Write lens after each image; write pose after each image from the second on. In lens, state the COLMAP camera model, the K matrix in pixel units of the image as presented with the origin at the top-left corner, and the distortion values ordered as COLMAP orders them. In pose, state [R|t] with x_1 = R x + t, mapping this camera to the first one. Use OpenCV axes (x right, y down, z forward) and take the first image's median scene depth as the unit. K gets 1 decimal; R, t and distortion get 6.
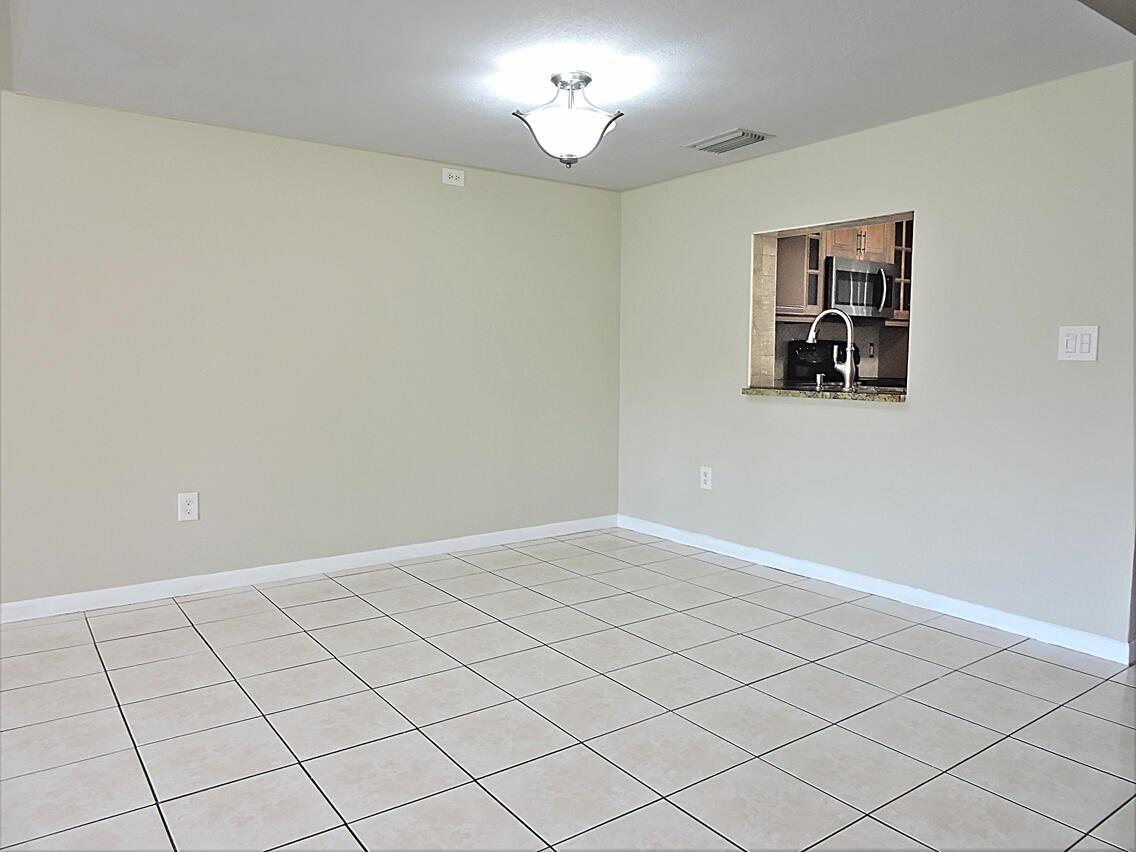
lens RADIAL K [[812.7, 0, 569.3], [0, 812.7, 425.6], [0, 0, 1]] dist [0.004742, -0.007426]
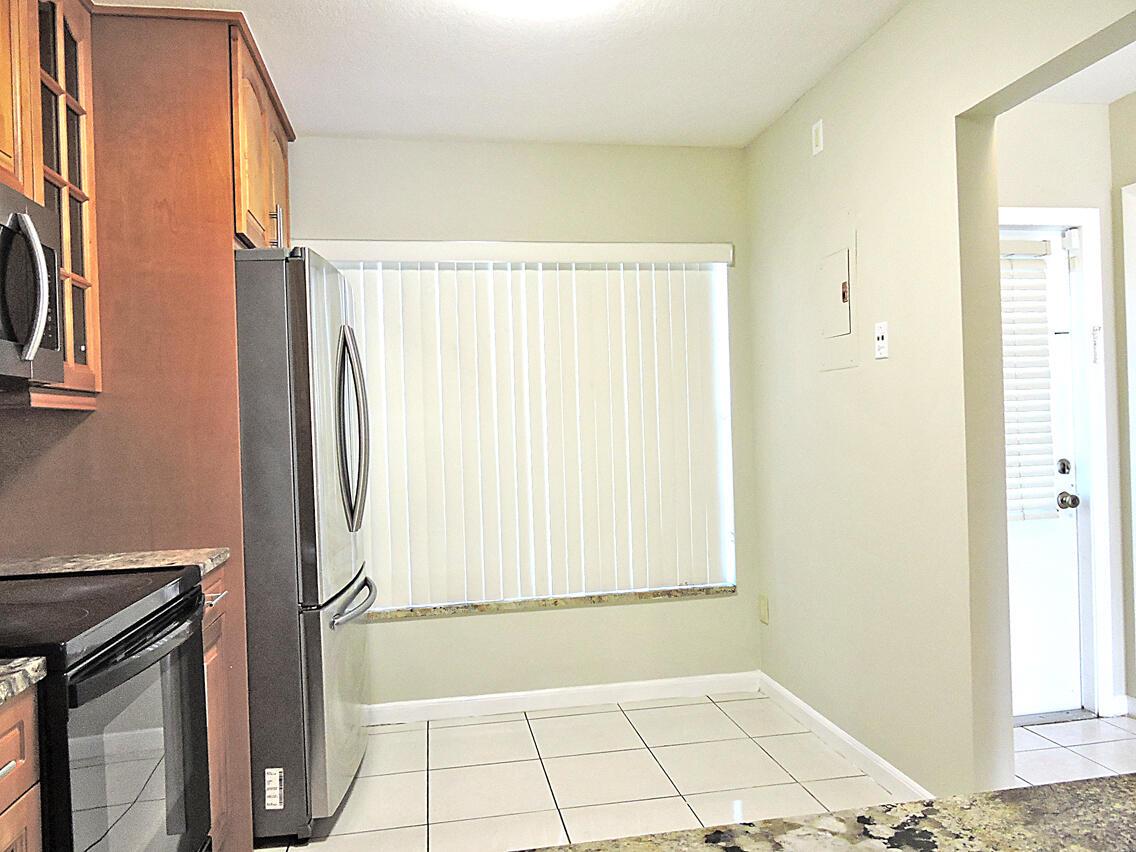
lens RADIAL K [[812.7, 0, 569.3], [0, 812.7, 425.6], [0, 0, 1]] dist [0.004742, -0.007426]
pose [[0.442555, -0.020900, 0.896498, 0.199146], [0.112626, 0.993108, -0.032445, -0.082740], [-0.889641, 0.115328, 0.441858, 0.680465]]
